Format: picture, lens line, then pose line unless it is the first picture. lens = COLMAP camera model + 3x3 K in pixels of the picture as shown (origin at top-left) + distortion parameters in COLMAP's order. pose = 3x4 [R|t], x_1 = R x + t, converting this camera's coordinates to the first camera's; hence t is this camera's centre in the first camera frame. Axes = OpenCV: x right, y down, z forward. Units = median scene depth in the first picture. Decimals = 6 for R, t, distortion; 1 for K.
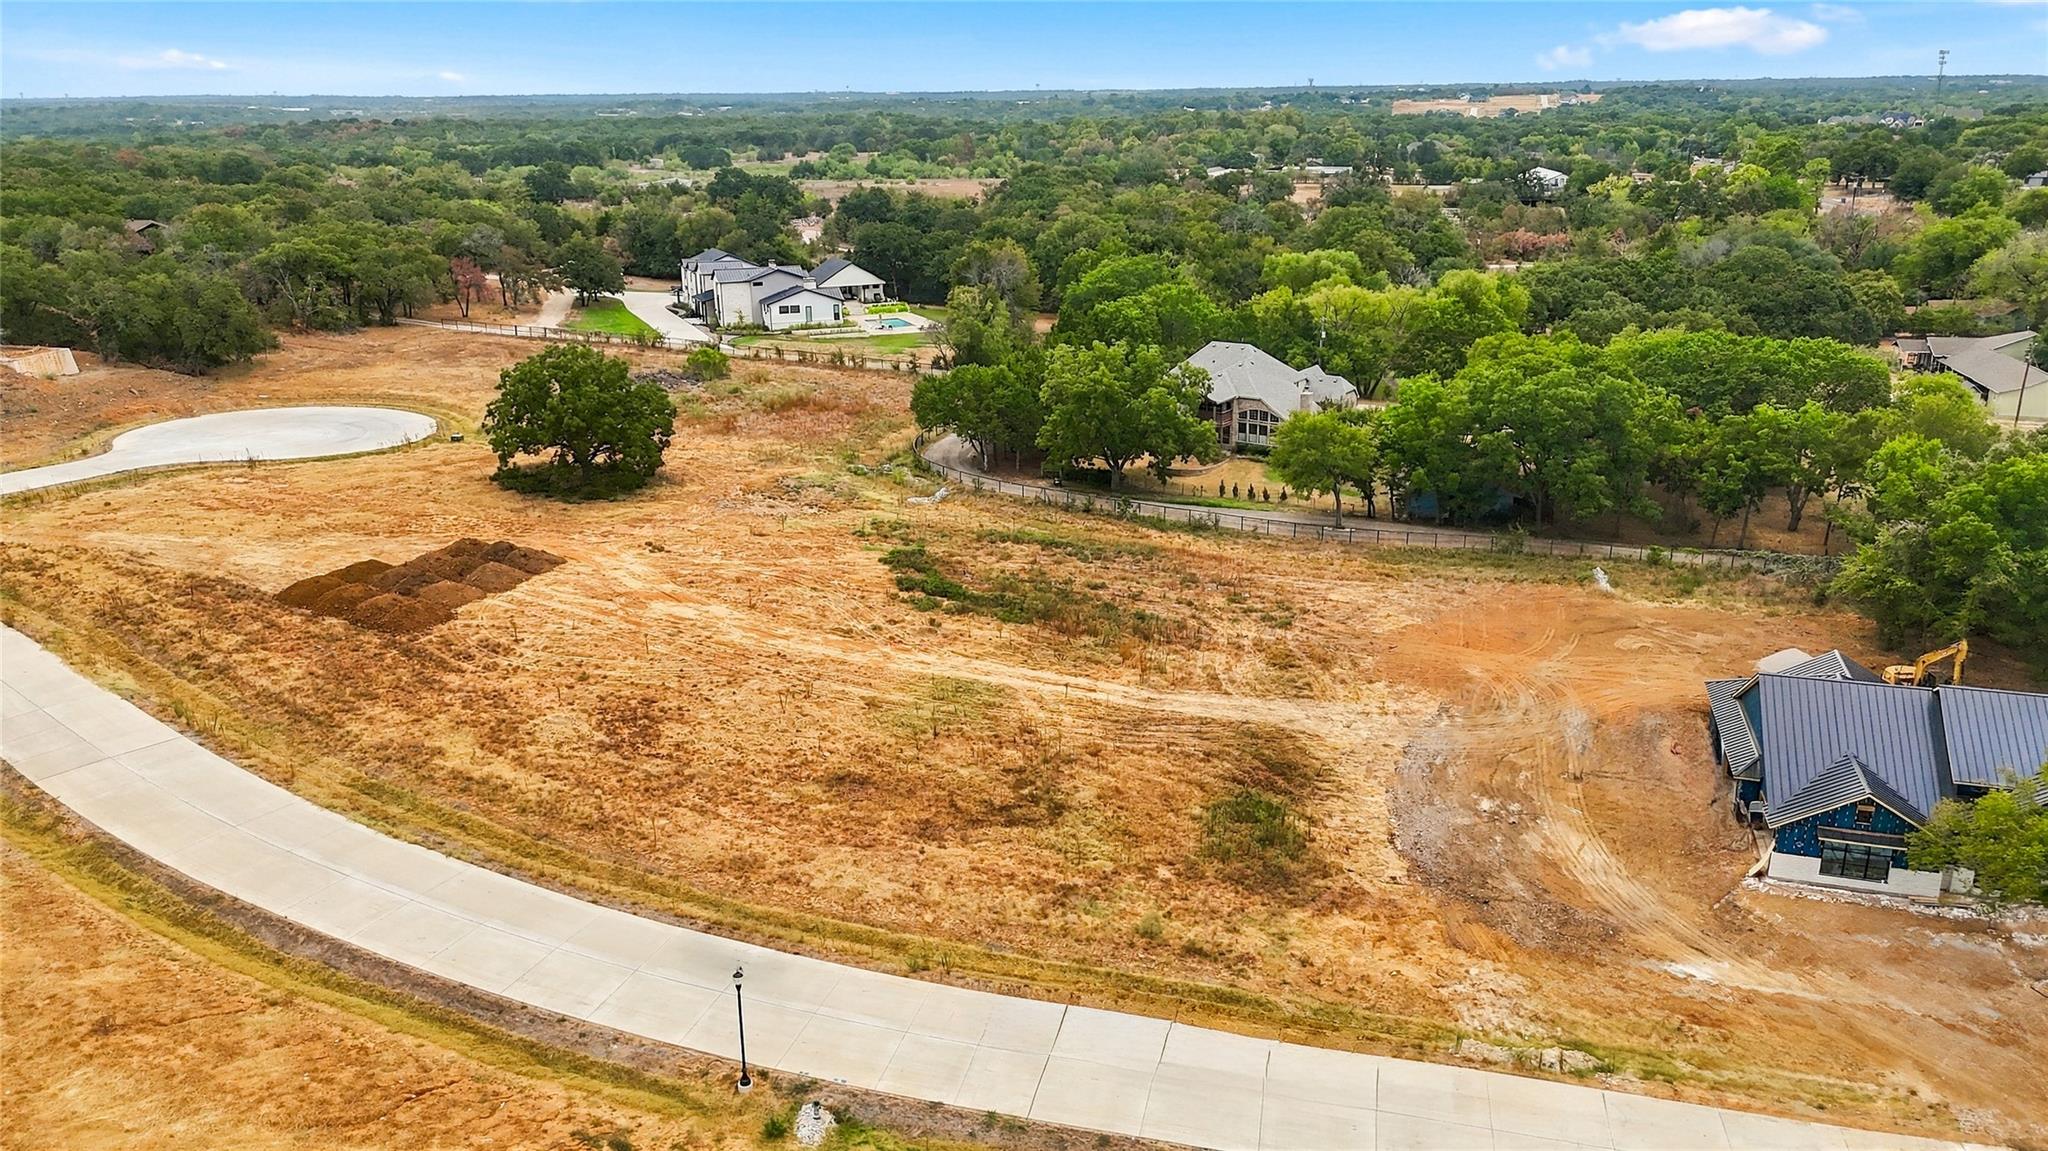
lens RADIAL K [[1505.3, 0, 1024.0], [0, 1505.3, 575.5], [0, 0, 1]] dist [0.067439, -0.073216]
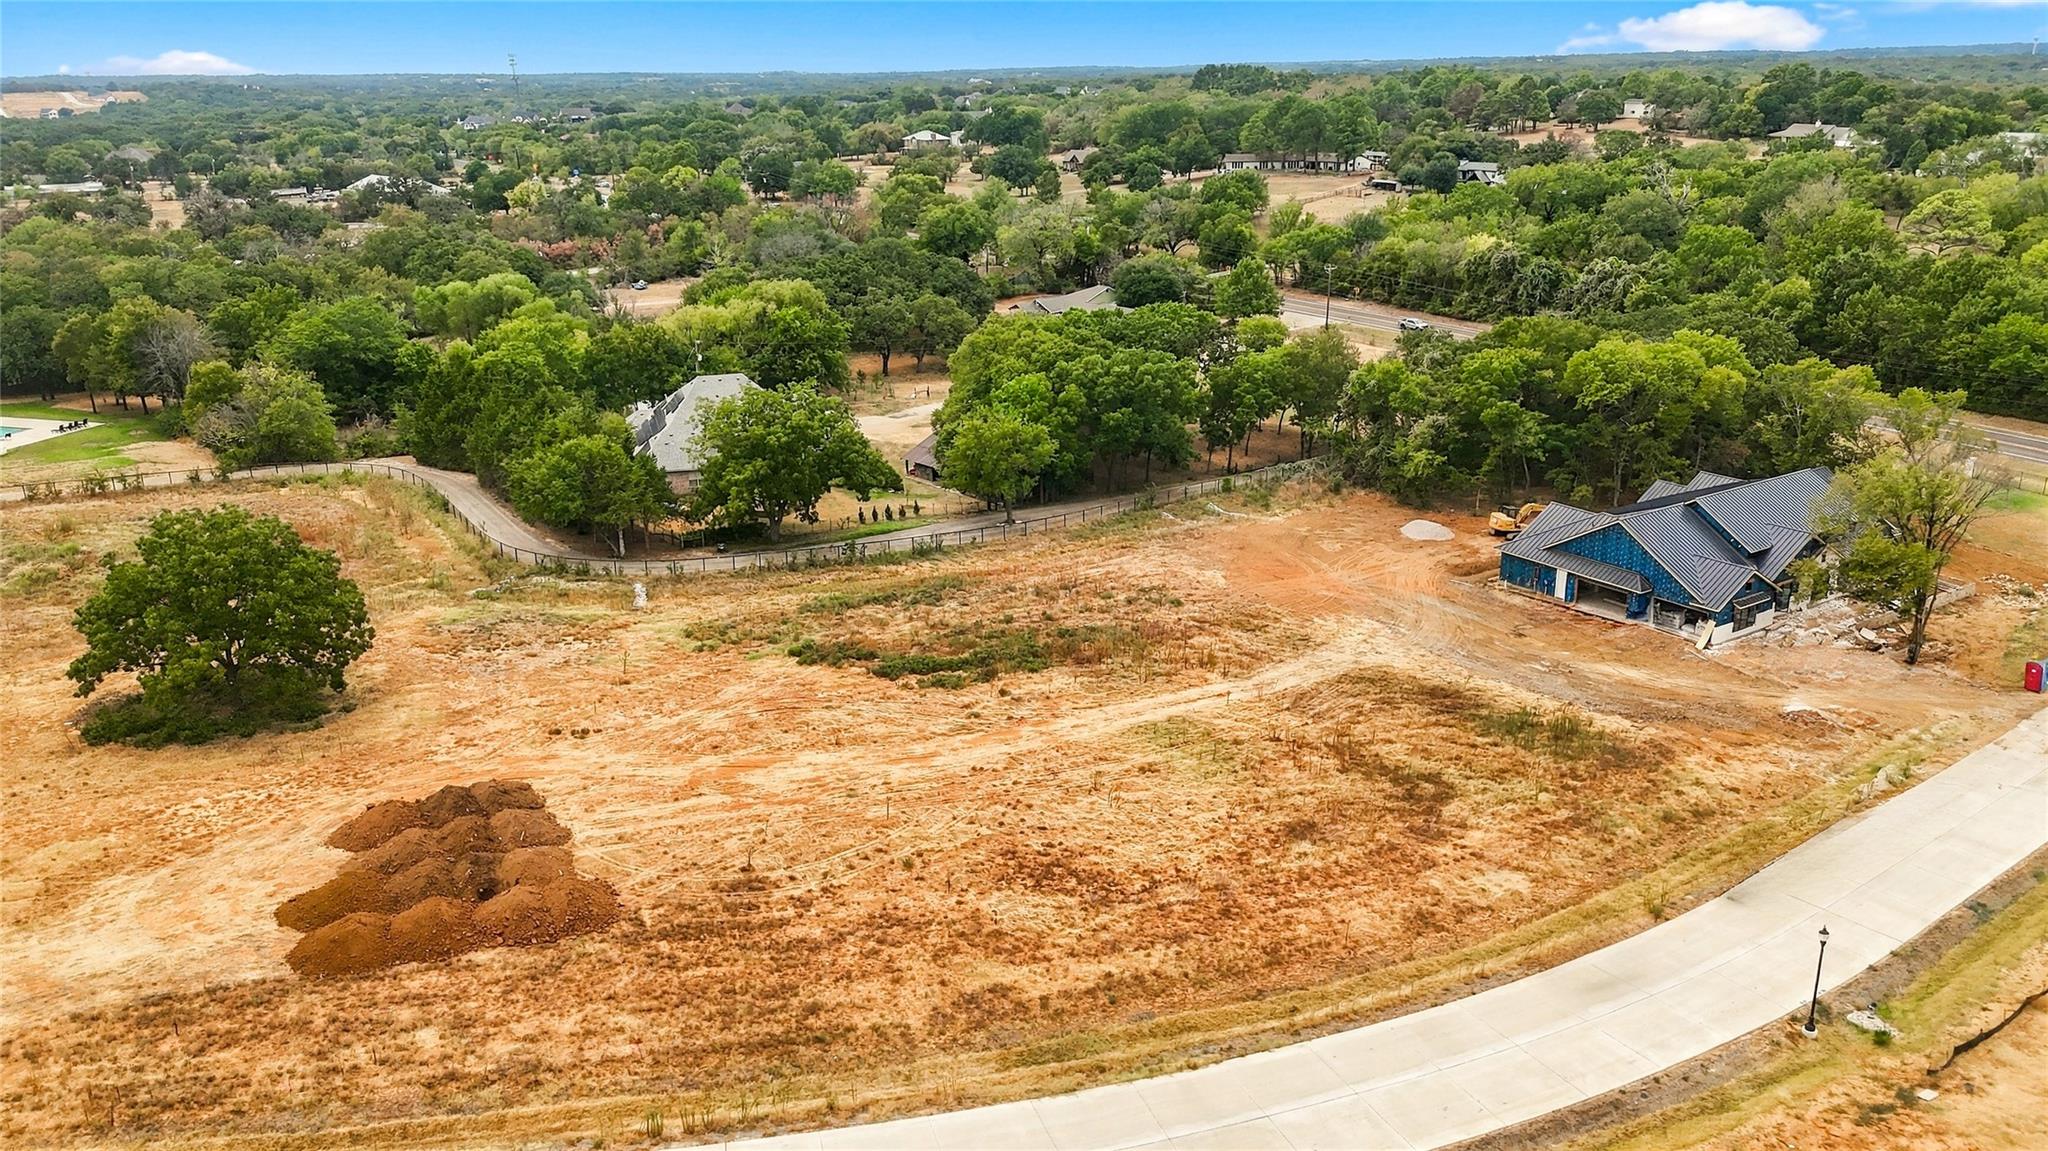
lens RADIAL K [[1505.3, 0, 1024.0], [0, 1505.3, 575.5], [0, 0, 1]] dist [0.067439, -0.073216]
pose [[0.635119, -0.244410, 0.732726, -0.588064], [0.242604, 0.963734, 0.111179, -0.114060], [-0.733326, 0.107151, 0.671380, 0.289697]]
